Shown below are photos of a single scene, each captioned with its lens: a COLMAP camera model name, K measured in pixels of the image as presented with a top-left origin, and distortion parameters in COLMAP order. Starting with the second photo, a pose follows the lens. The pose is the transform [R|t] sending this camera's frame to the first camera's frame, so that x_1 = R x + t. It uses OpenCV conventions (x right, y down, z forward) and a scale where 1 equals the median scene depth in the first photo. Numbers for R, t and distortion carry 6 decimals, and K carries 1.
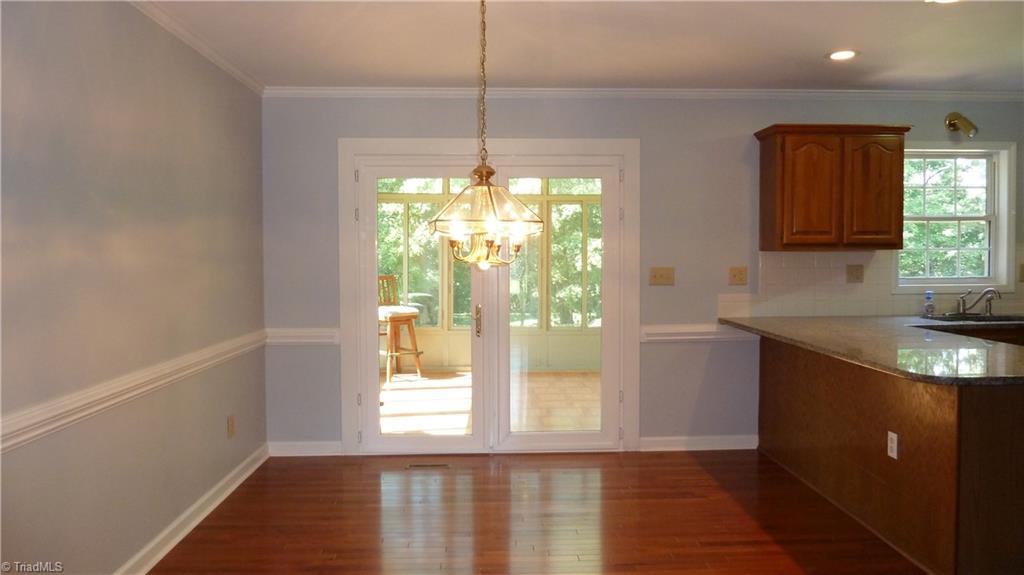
lens RADIAL K [[712.5, 0, 518.3], [0, 712.5, 282.8], [0, 0, 1]] dist [-0.036684, 0.006065]
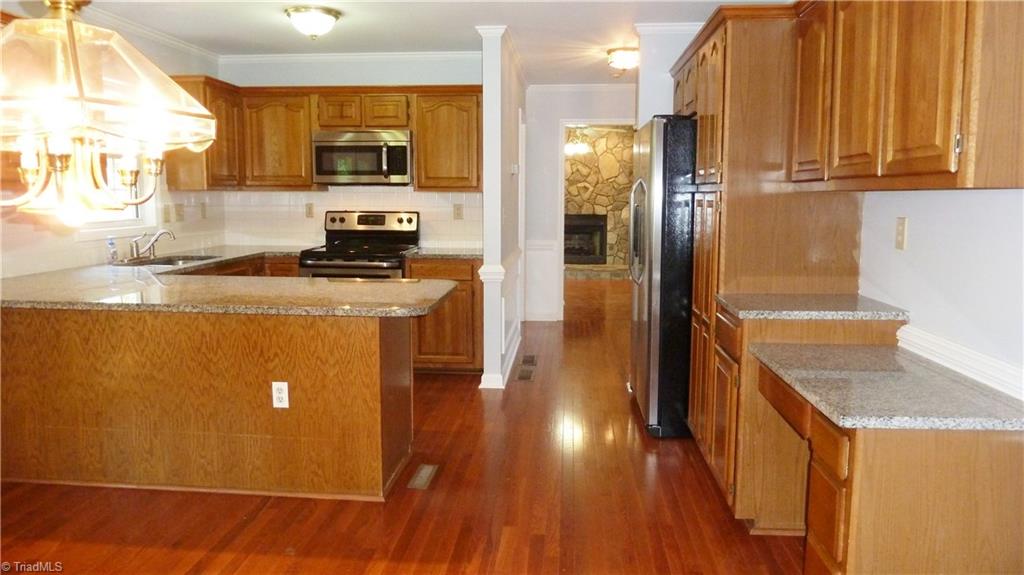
lens RADIAL K [[712.5, 0, 508.2], [0, 712.5, 279.0], [0, 0, 1]] dist [-0.036684, 0.006065]
pose [[0.137250, -0.110756, 0.984325, -0.240007], [0.035800, 0.993635, 0.106811, -0.011683], [-0.989889, 0.020579, 0.140342, 0.376943]]
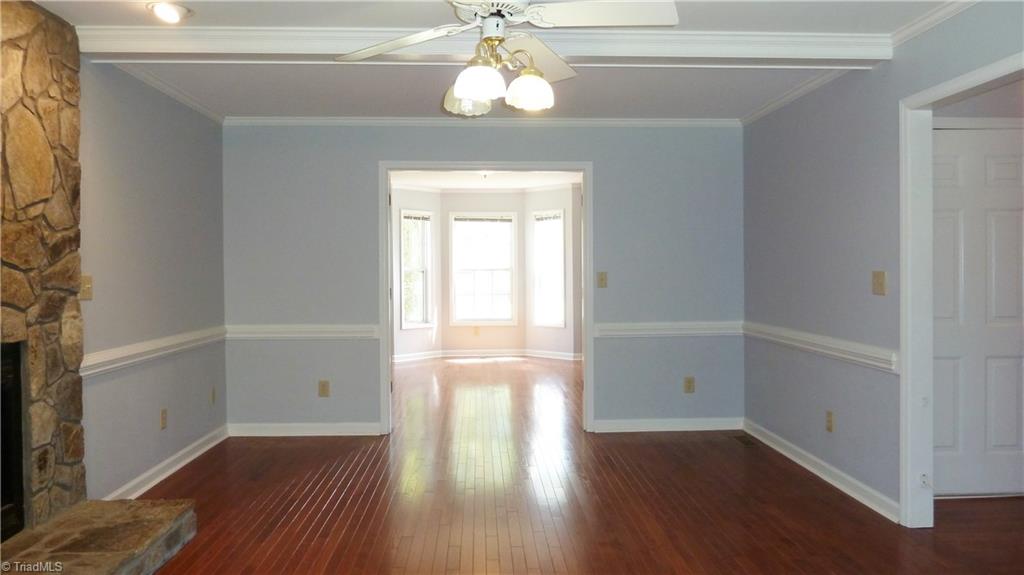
lens RADIAL K [[712.5, 0, 512.3], [0, 712.5, 278.3], [0, 0, 1]] dist [-0.036684, 0.006065]
pose [[-0.999895, 0.007077, 0.012650, 1.710315], [0.007755, 0.998490, 0.054380, -0.044169], [-0.012246, 0.054473, -0.998440, 0.981777]]
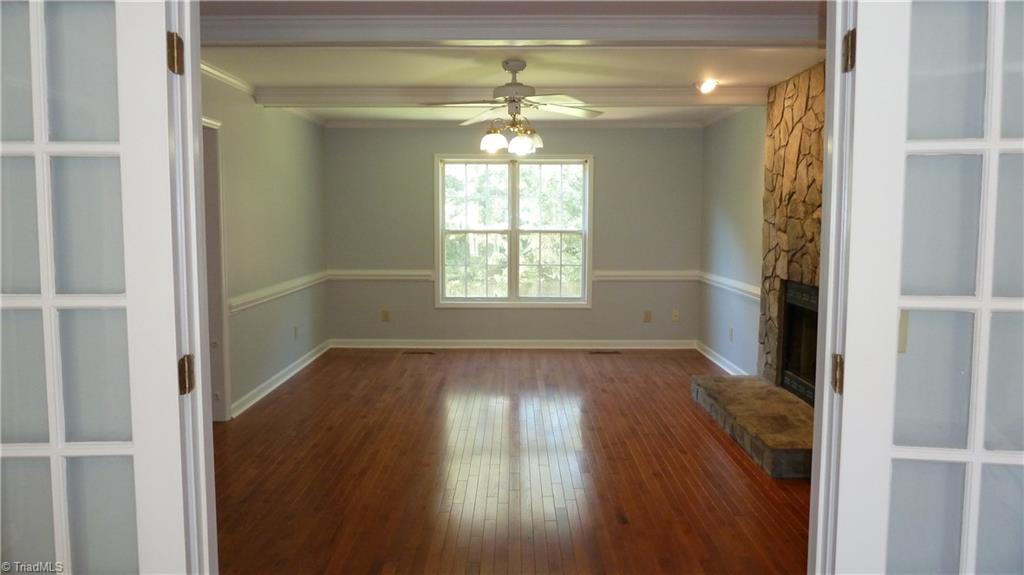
lens RADIAL K [[712.5, 0, 510.4], [0, 712.5, 283.8], [0, 0, 1]] dist [-0.036684, 0.006065]
pose [[0.998381, 0.007579, -0.056382, 1.780547], [-0.004335, 0.998340, 0.057426, -0.021219], [0.056723, -0.057089, 0.996756, -0.511141]]
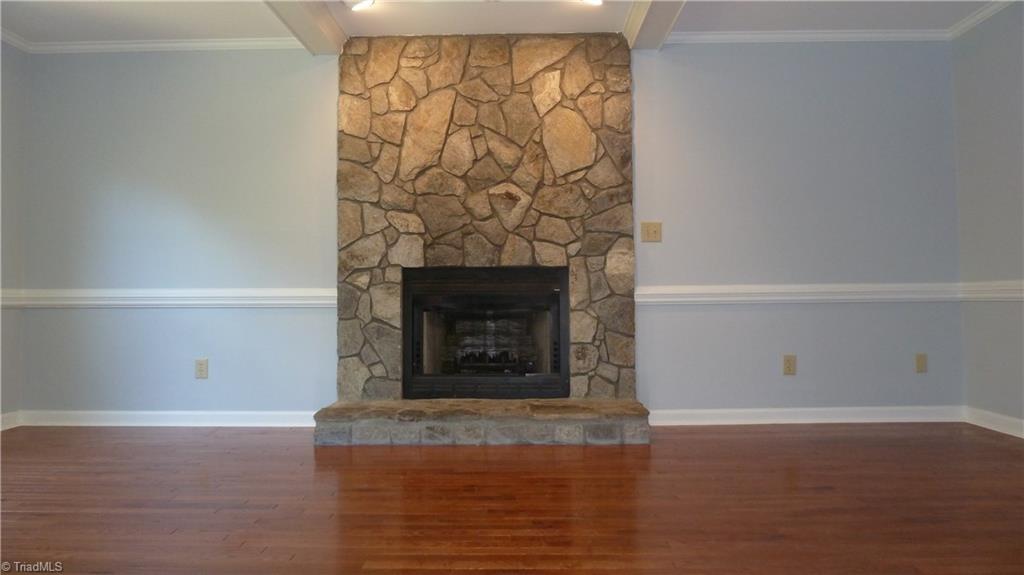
lens RADIAL K [[712.5, 0, 513.0], [0, 712.5, 290.4], [0, 0, 1]] dist [-0.036684, 0.006065]
pose [[0.065369, 0.026356, 0.997513, 1.241416], [0.046554, 0.998482, -0.029432, 0.093030], [-0.996775, 0.048363, 0.064043, 0.392351]]
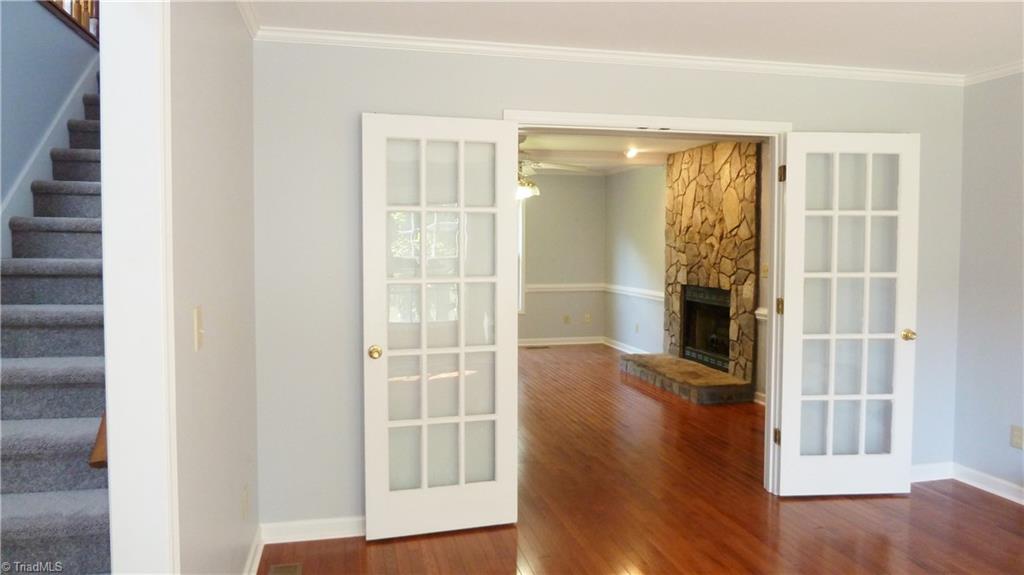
lens RADIAL K [[712.5, 0, 513.2], [0, 712.5, 287.5], [0, 0, 1]] dist [-0.036684, 0.006065]
pose [[0.982939, -0.008304, 0.183744, 1.466220], [0.003820, 0.999687, 0.024743, -0.002265], [-0.183892, -0.023619, 0.982663, -0.911125]]
